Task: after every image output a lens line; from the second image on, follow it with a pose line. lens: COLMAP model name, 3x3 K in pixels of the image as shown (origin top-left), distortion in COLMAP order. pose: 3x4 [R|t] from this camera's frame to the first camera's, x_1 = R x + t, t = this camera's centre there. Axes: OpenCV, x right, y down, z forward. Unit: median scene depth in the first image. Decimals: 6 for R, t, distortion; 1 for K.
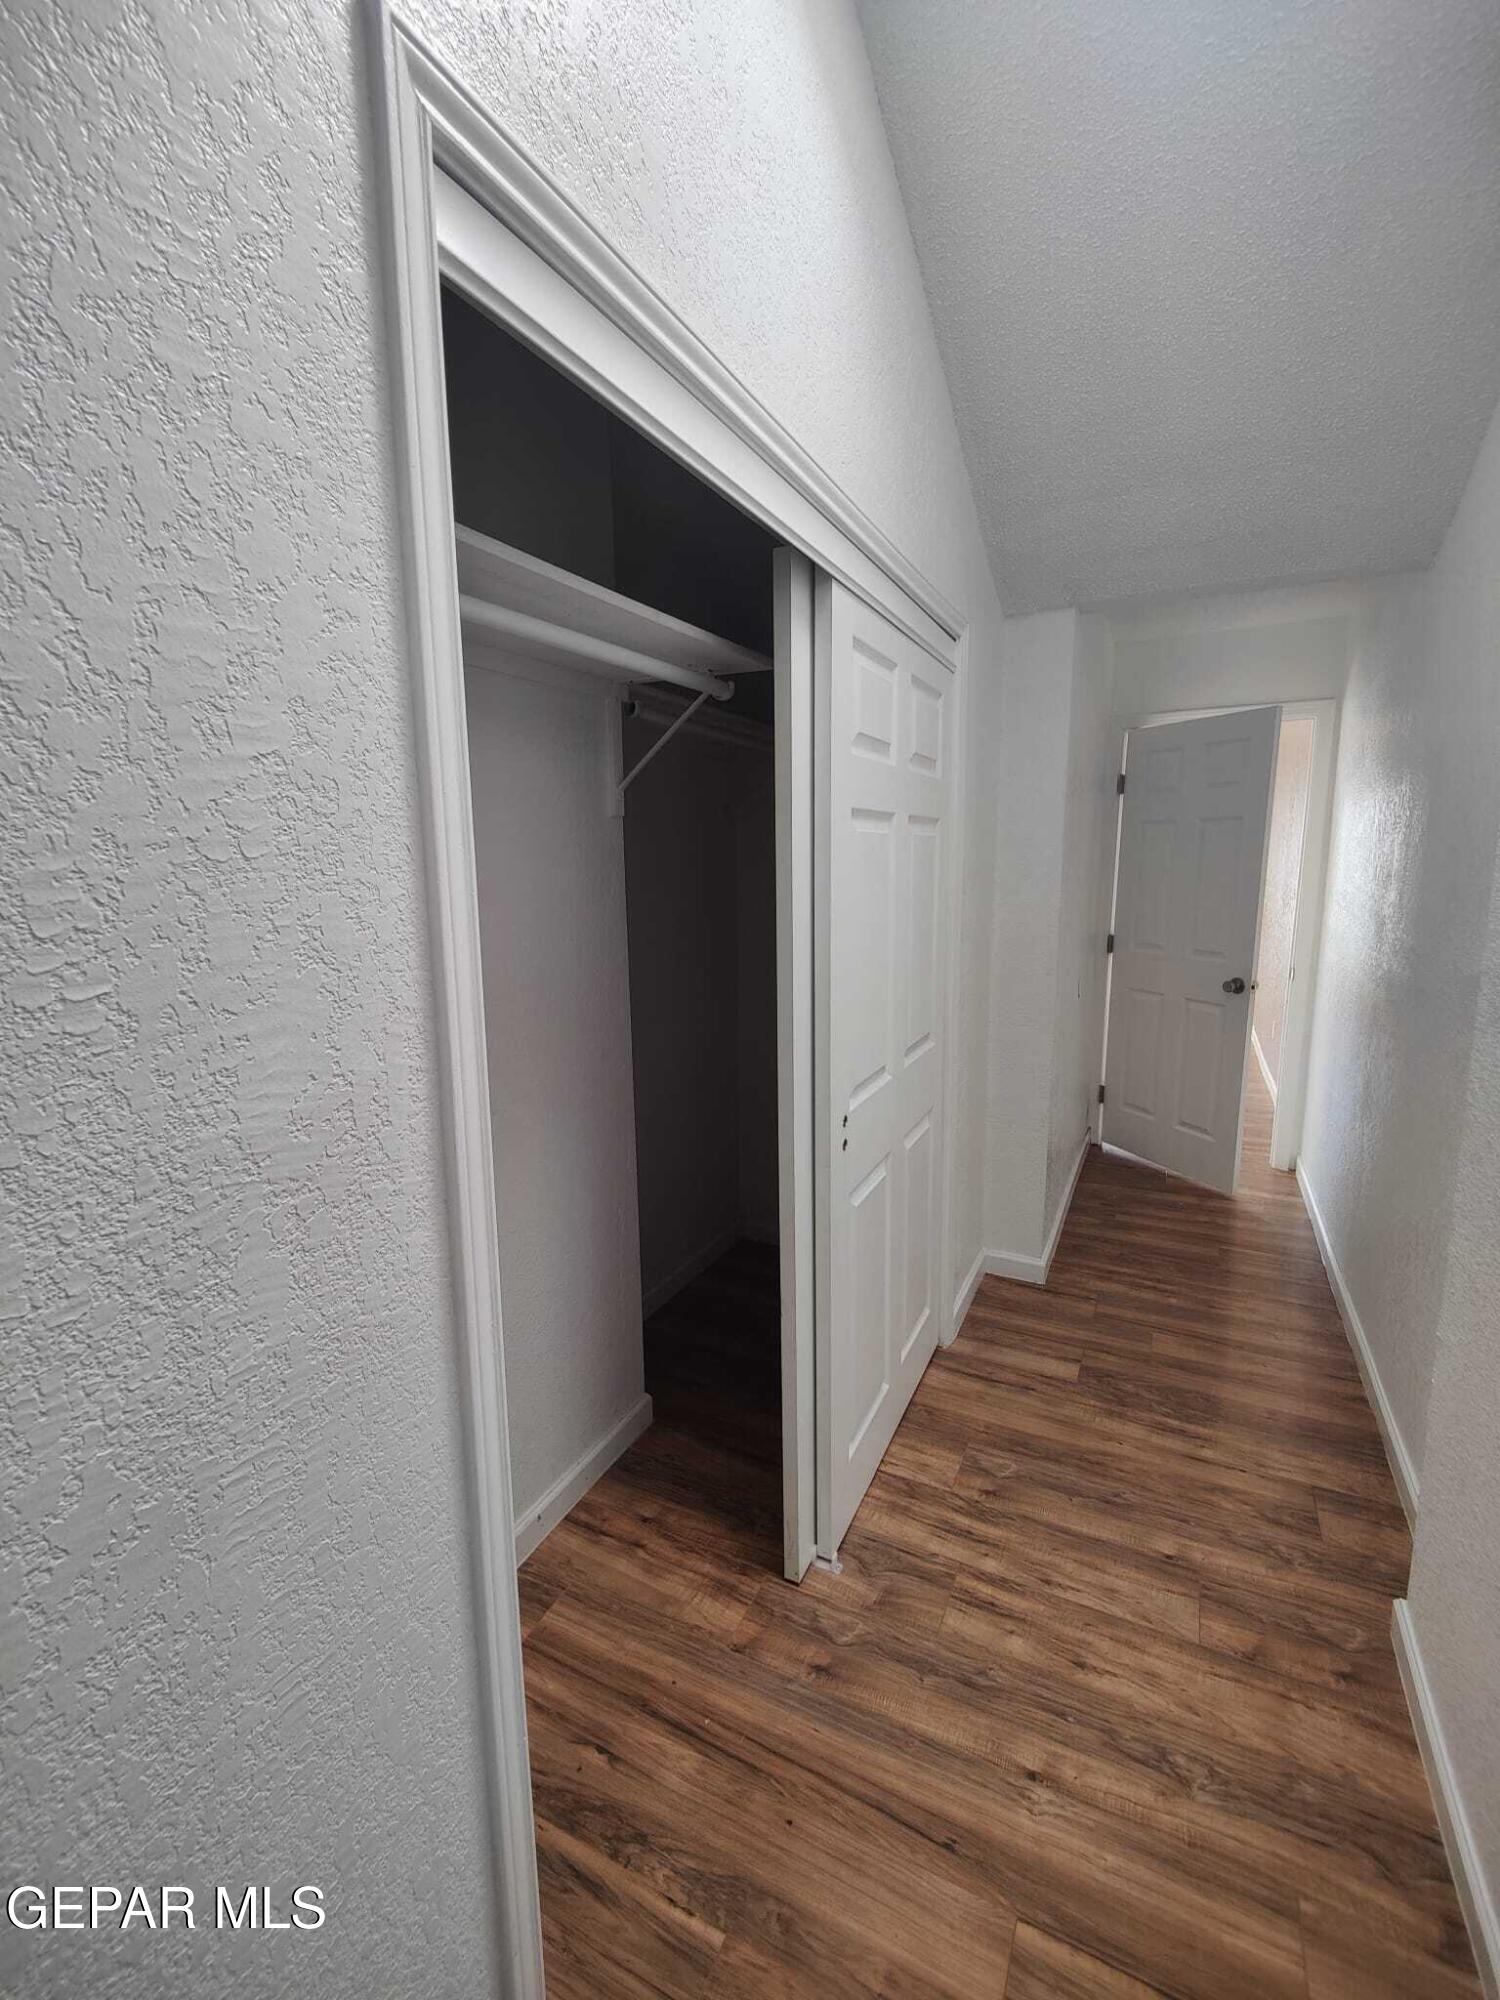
lens RADIAL K [[865.8, 0, 741.0], [0, 865.8, 999.8], [0, 0, 1]] dist [-0.006619, -0.001277]
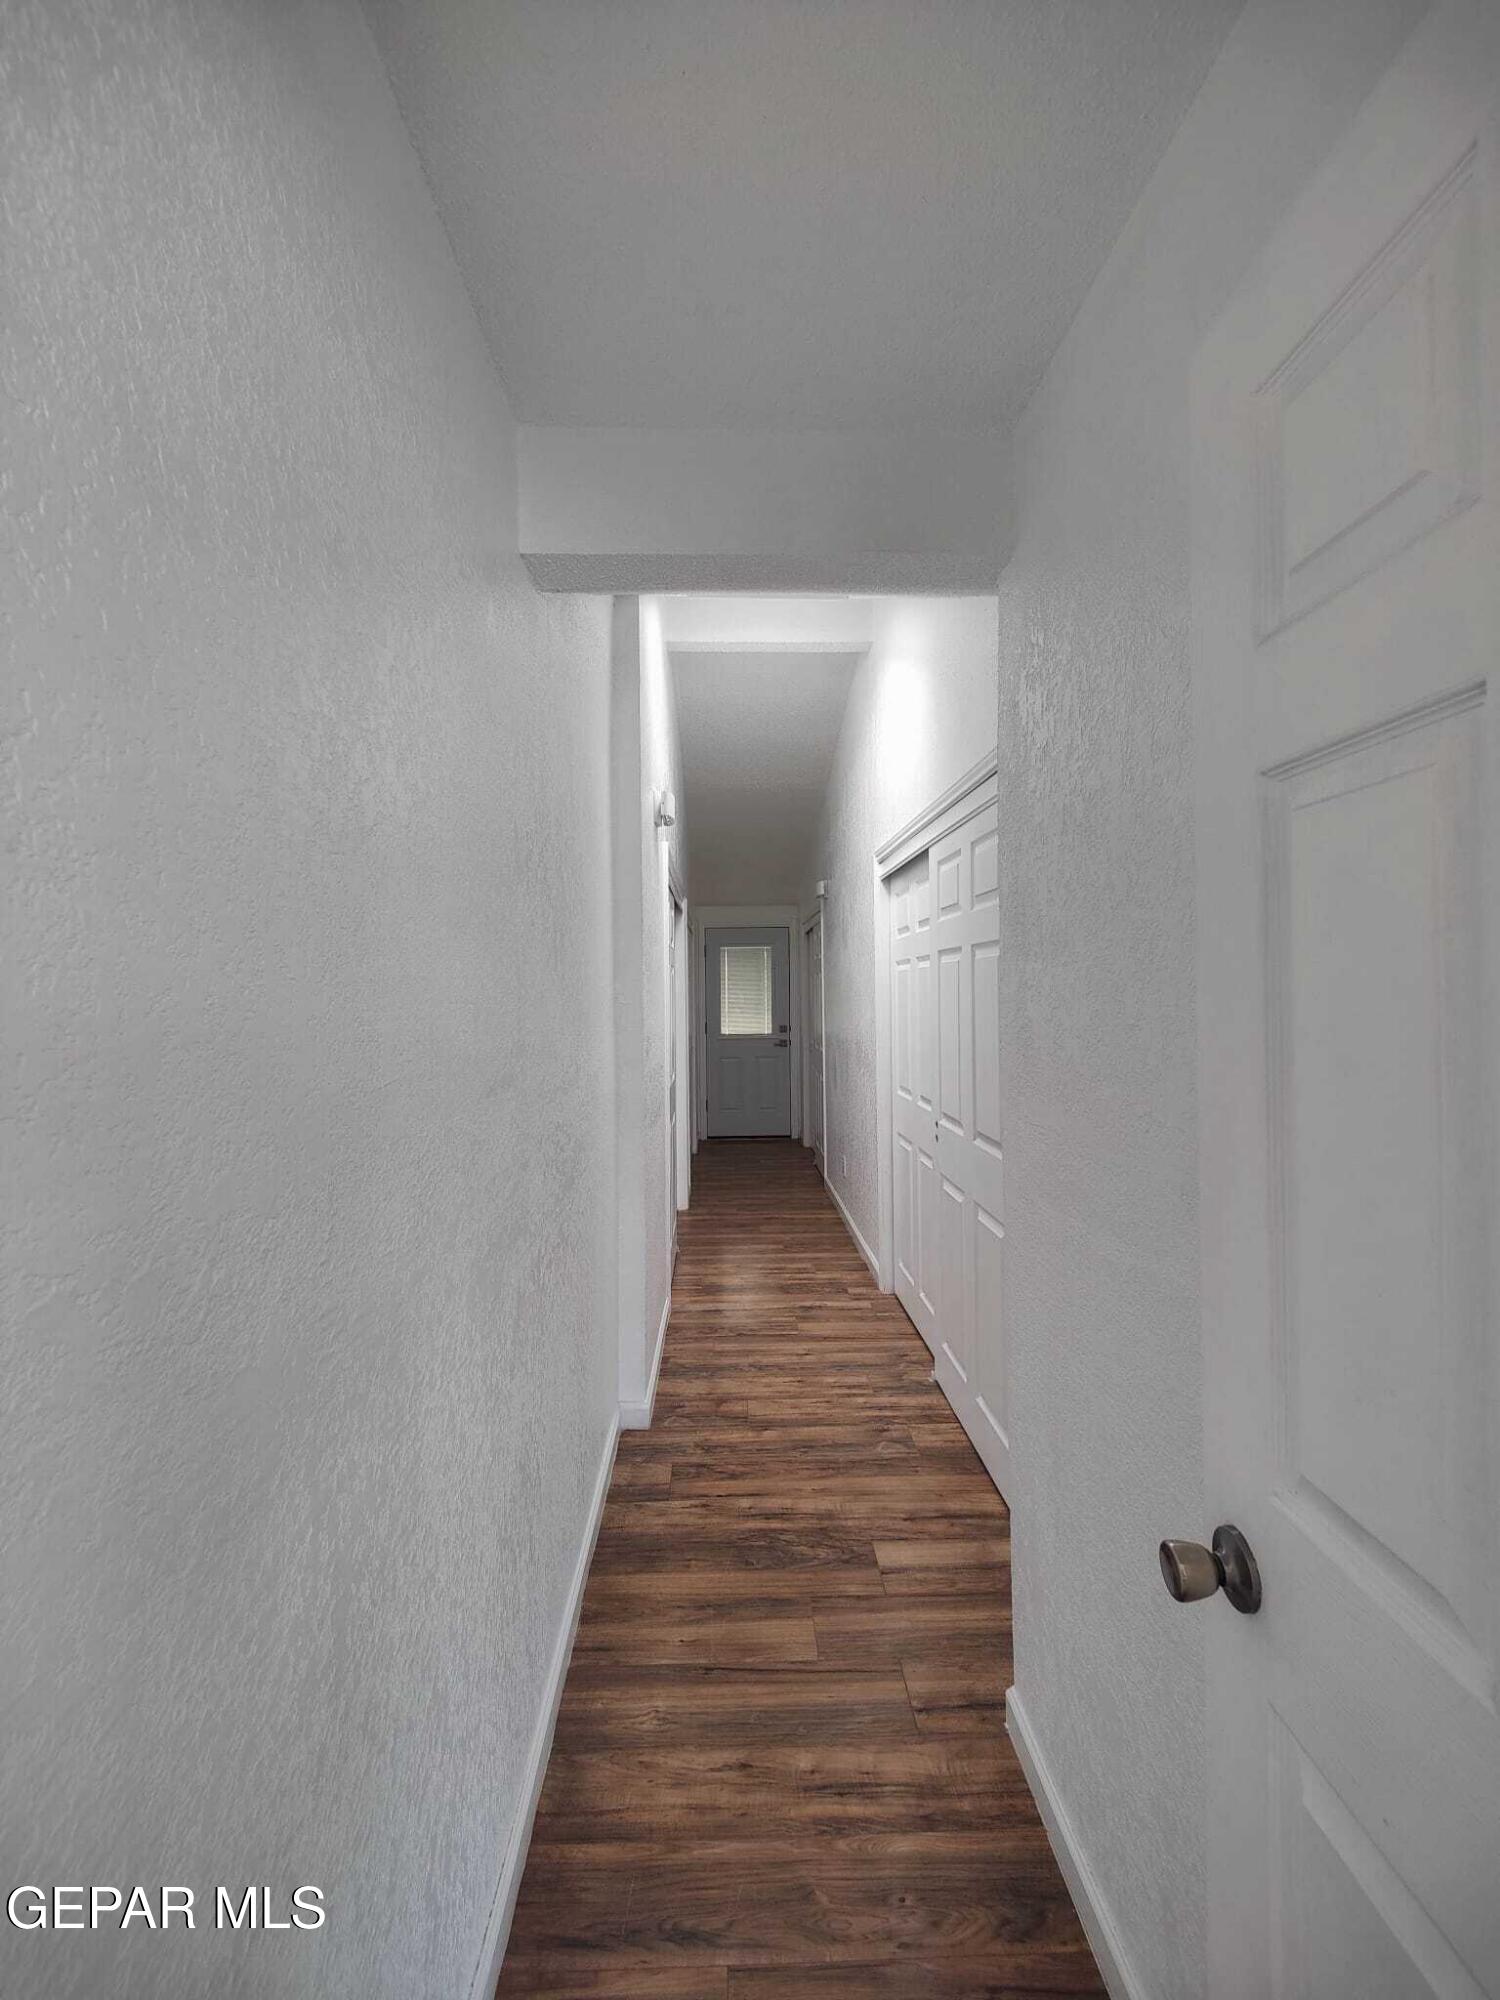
lens RADIAL K [[865.8, 0, 740.5], [0, 865.8, 999.5], [0, 0, 1]] dist [-0.006619, -0.001277]
pose [[-0.880169, 0.035881, -0.473302, 1.123181], [-0.050072, 0.984556, 0.167755, -0.332691], [0.472011, 0.171352, -0.864780, 1.974736]]
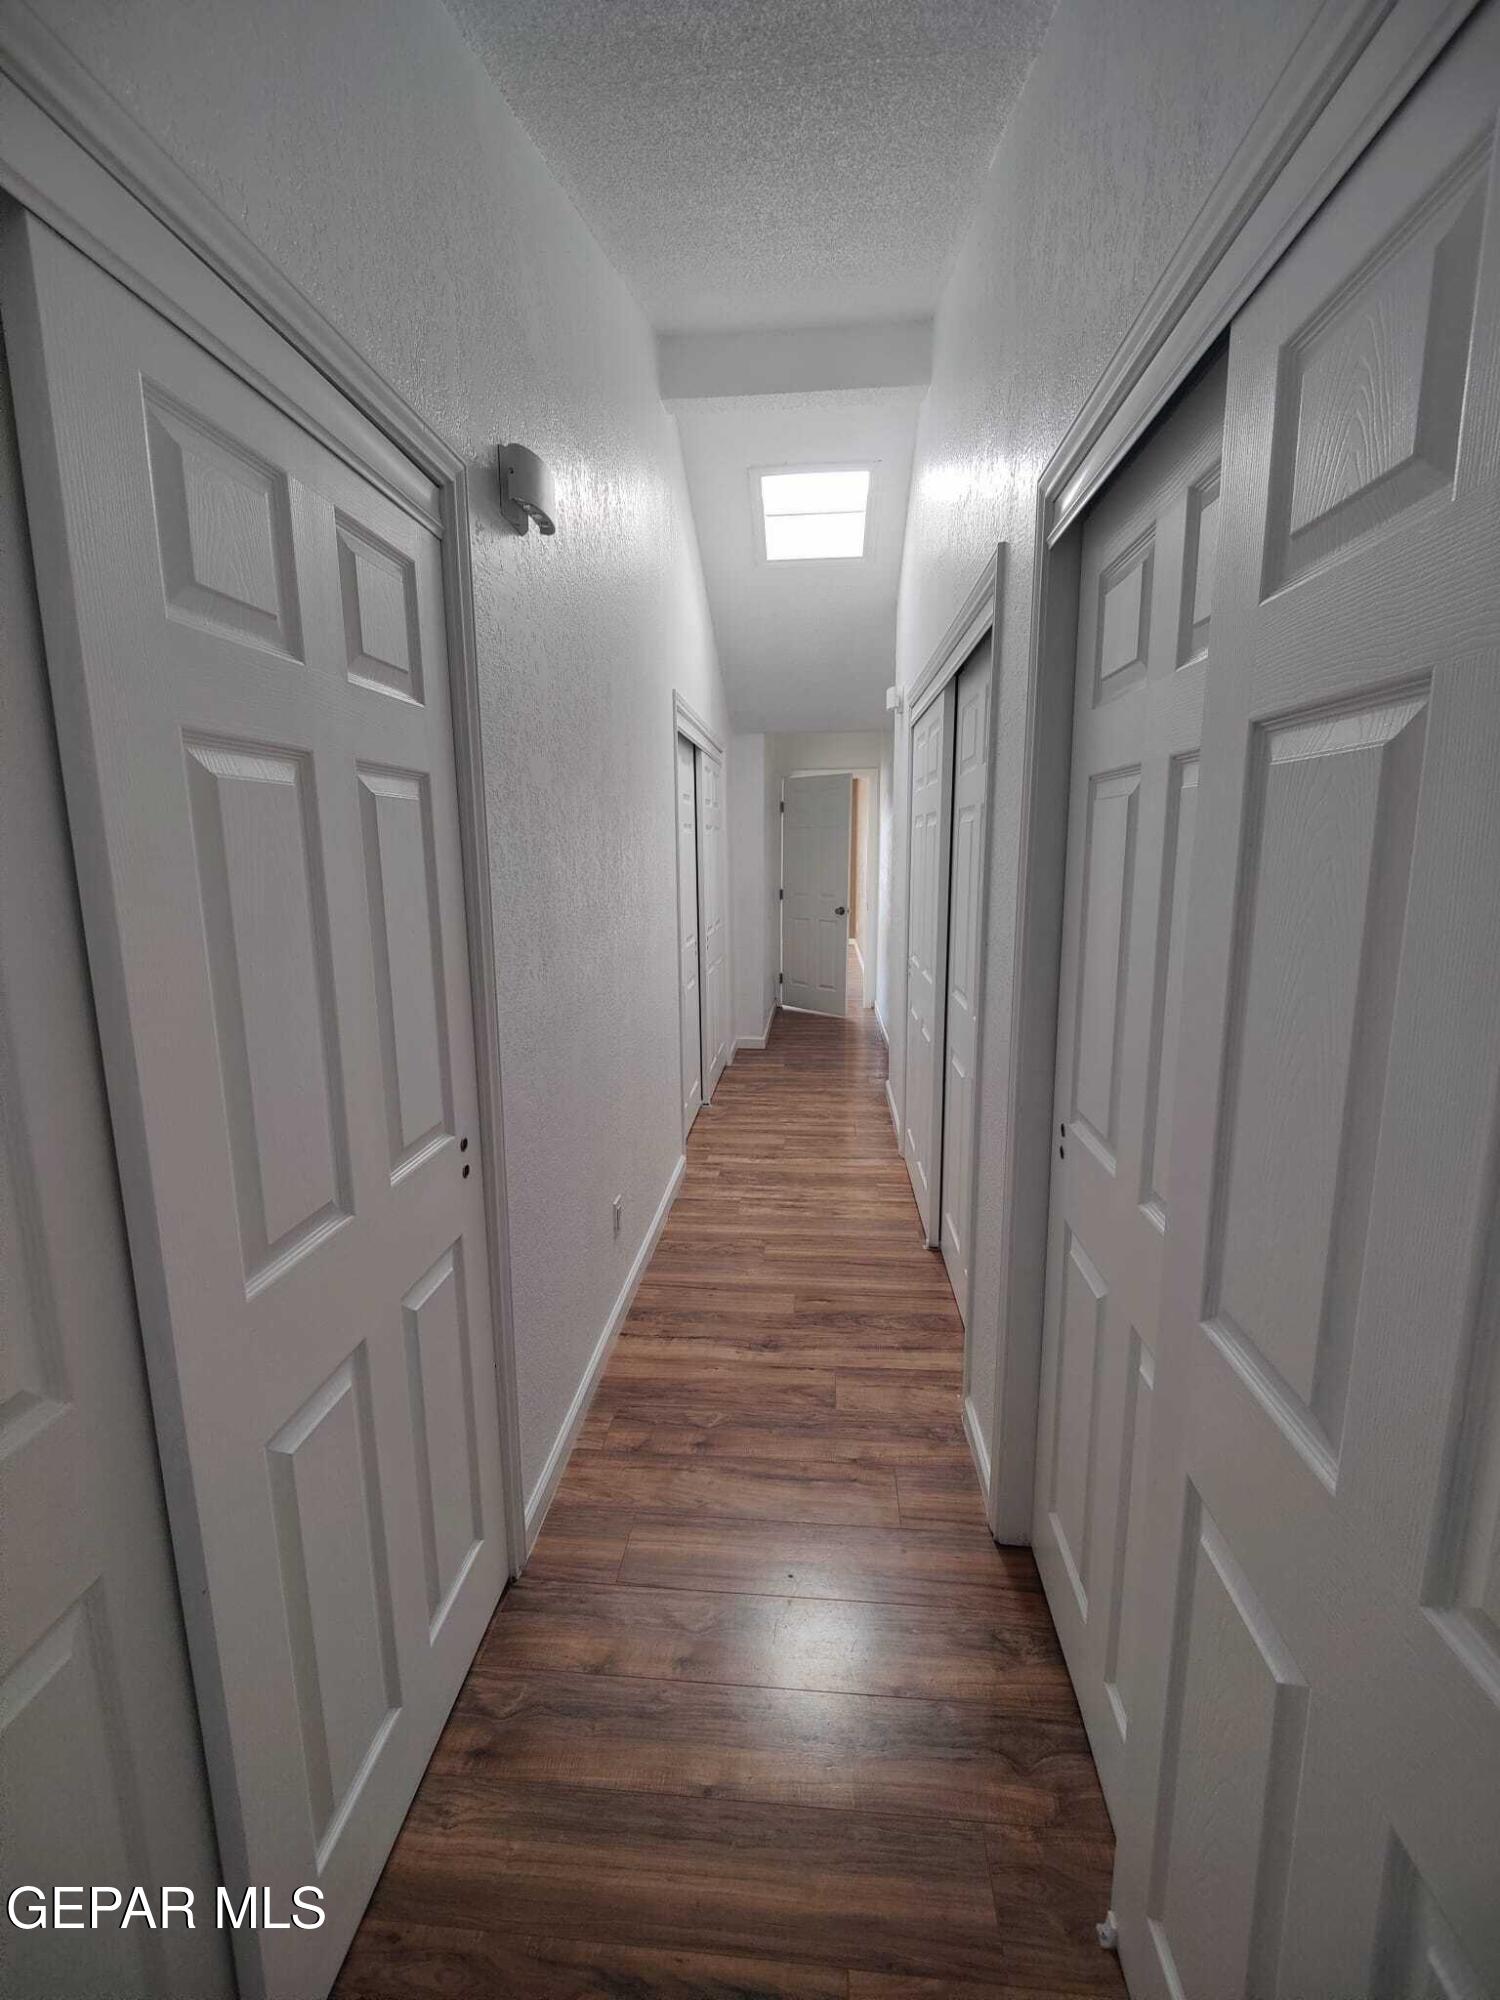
lens RADIAL K [[865.8, 0, 743.9], [0, 865.8, 994.6], [0, 0, 1]] dist [-0.006619, -0.001277]
pose [[0.927861, -0.055480, 0.368777, -0.692333], [0.055502, 0.998403, 0.010556, 0.259555], [-0.368773, 0.010674, 0.929458, -1.397147]]
